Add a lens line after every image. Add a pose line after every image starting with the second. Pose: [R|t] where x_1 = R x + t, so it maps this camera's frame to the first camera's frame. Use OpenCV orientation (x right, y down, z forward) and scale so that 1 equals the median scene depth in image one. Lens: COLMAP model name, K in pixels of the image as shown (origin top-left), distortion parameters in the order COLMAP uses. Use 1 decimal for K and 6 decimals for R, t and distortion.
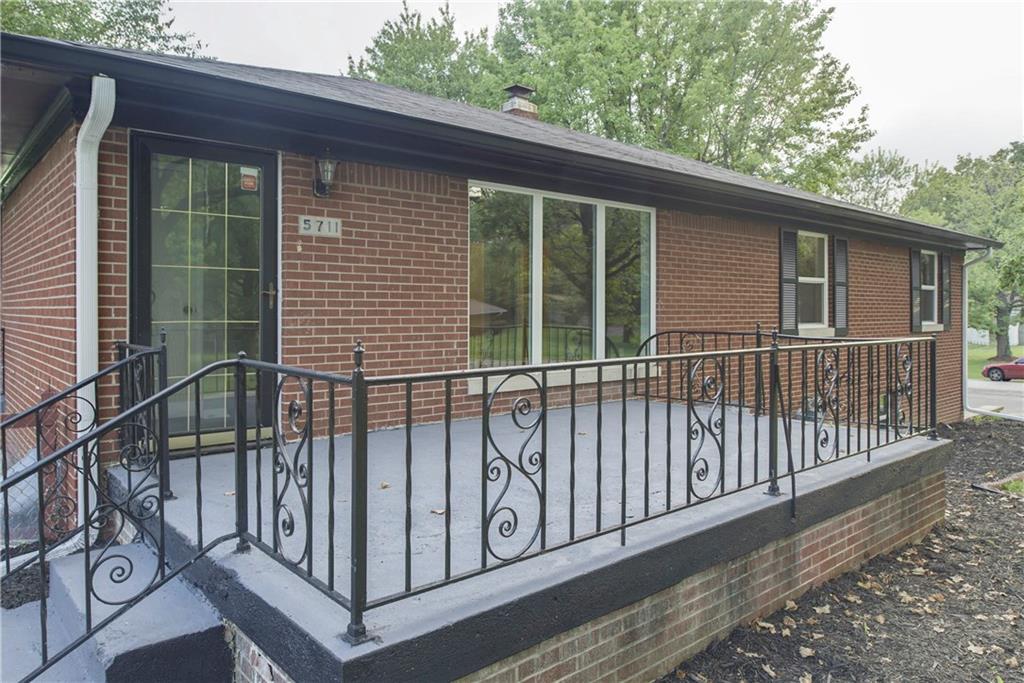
lens RADIAL K [[690.8, 0, 513.5], [0, 690.8, 299.8], [0, 0, 1]] dist [0.001299, 0.000047]
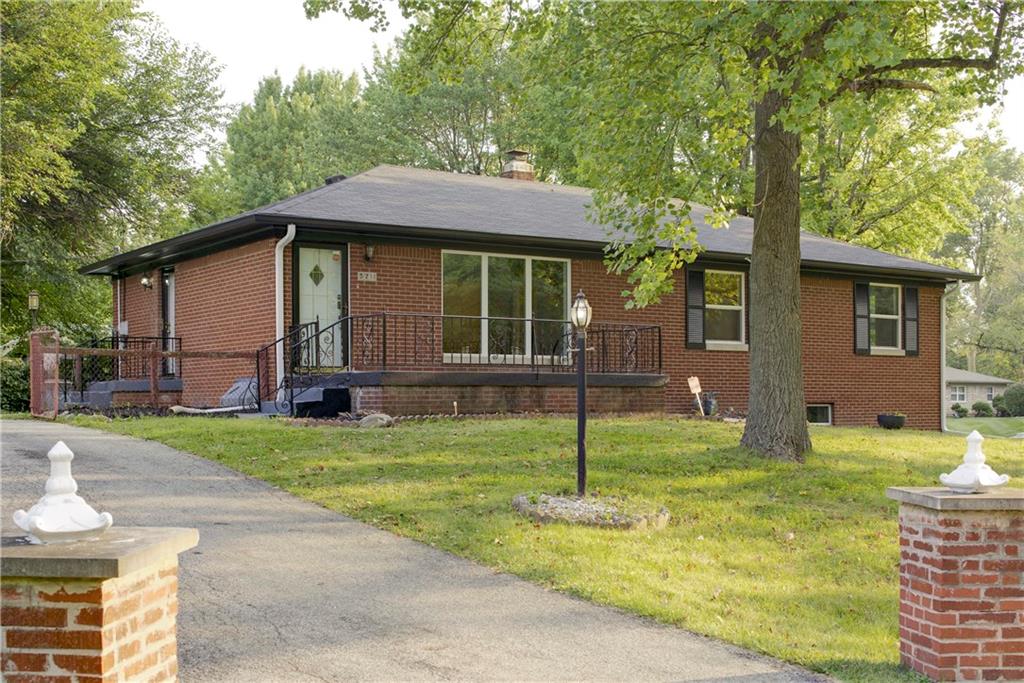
lens RADIAL K [[1317.4, 0, 512.0], [0, 1317.4, 341.5], [0, 0, 1]] dist [-0.084225, 0.013441]
pose [[0.992029, -0.011553, -0.125478, 0.657562], [0.006693, 0.999214, -0.039081, 0.250526], [0.125831, 0.037930, 0.991326, -2.899708]]
